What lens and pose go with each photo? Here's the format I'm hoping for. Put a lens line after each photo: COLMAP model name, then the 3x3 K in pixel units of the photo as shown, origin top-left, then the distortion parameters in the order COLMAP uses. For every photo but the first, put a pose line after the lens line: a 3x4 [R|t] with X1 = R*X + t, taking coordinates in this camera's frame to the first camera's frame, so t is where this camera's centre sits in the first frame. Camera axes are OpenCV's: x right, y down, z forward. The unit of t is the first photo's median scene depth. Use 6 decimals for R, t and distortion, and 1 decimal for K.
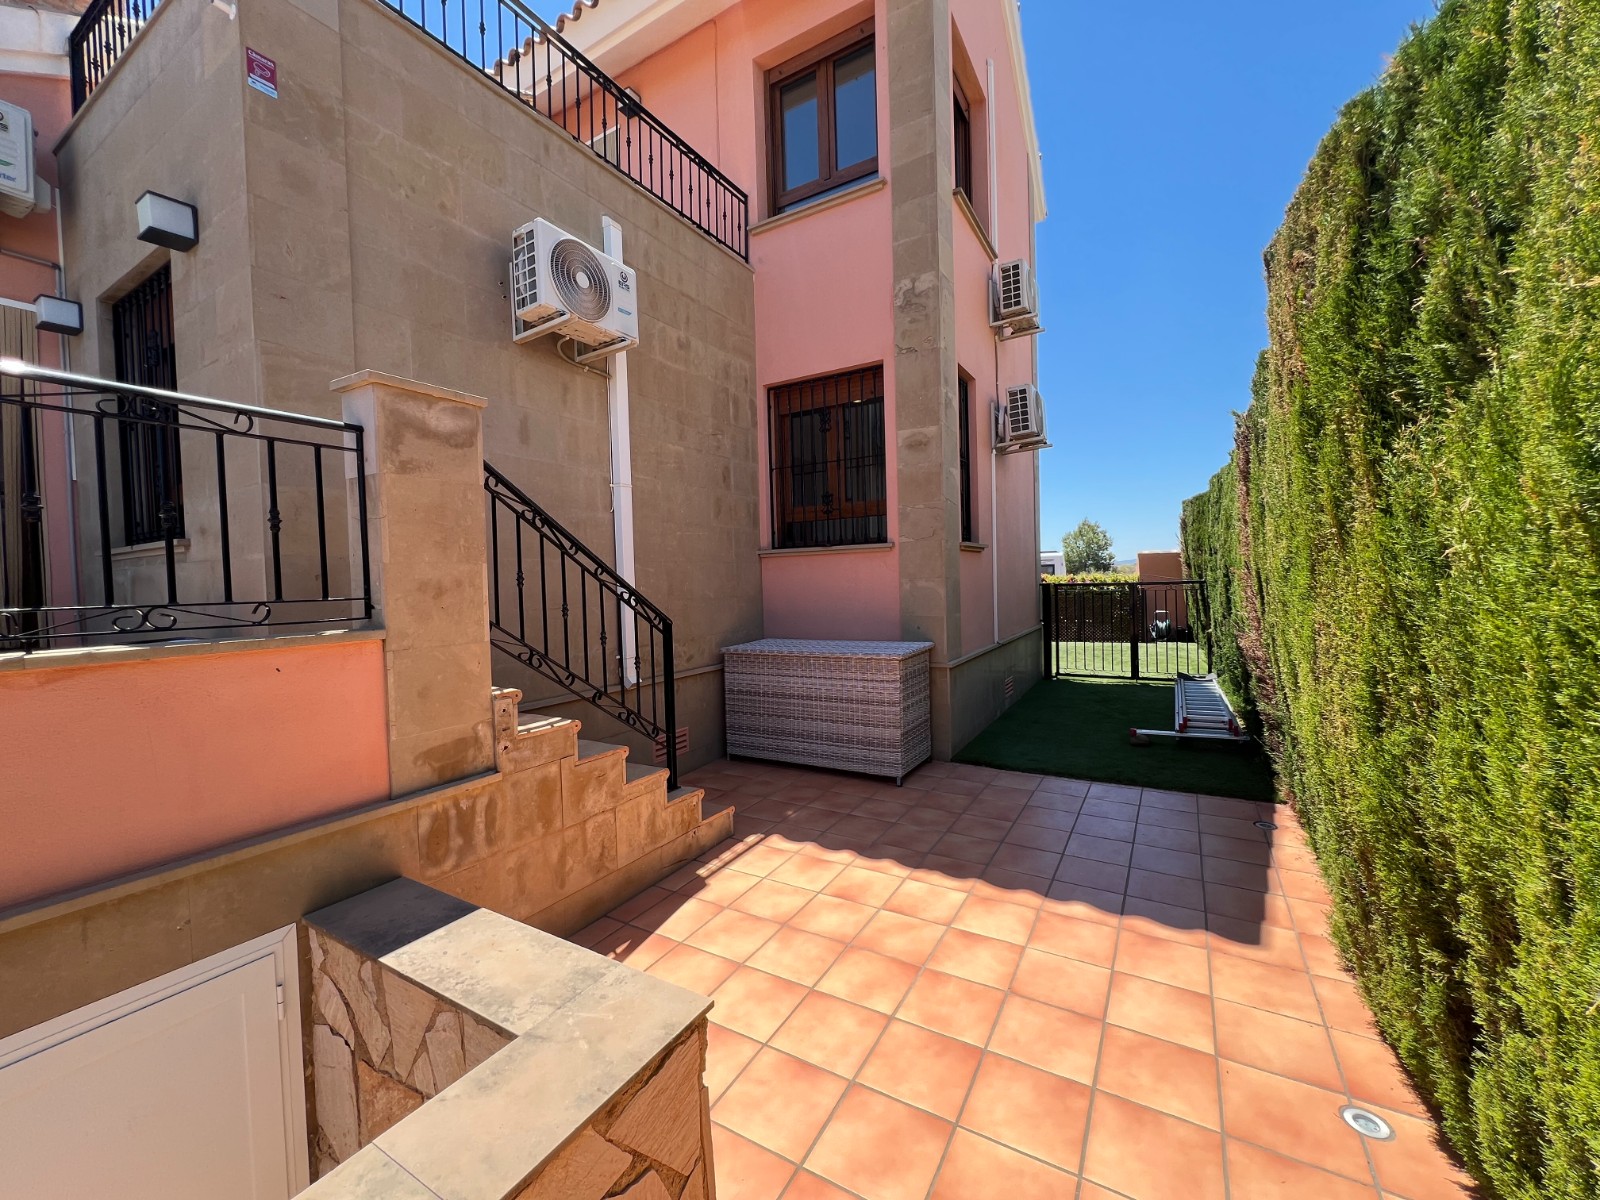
lens RADIAL K [[641.6, 0, 799.0], [0, 641.6, 598.2], [0, 0, 1]] dist [-0.002526, 0.000290]
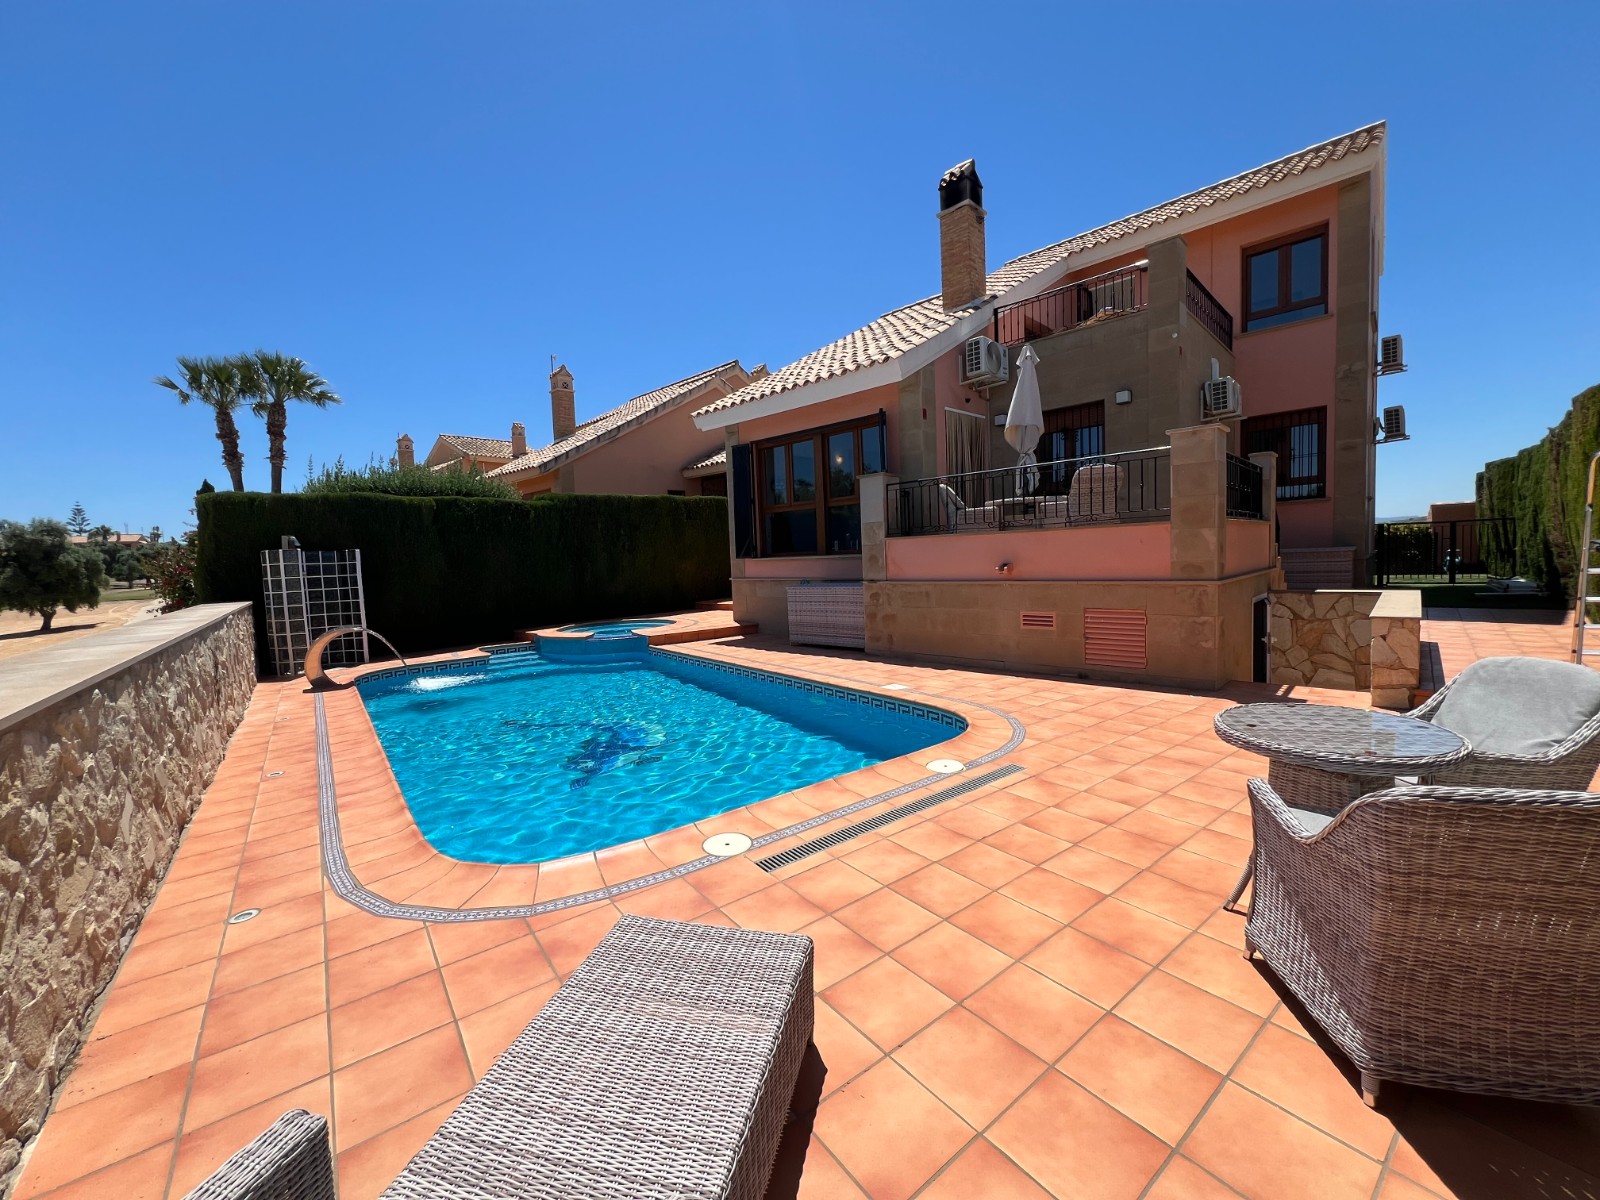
lens RADIAL K [[639.8, 0, 800.0], [0, 639.8, 600.0], [0, 0, 1]] dist [-0.000303, 0.000014]
pose [[0.972473, 0.000593, -0.233013, -1.002812], [0.010299, 0.998910, 0.045524, 0.124022], [0.232786, -0.046671, 0.971407, -1.340475]]
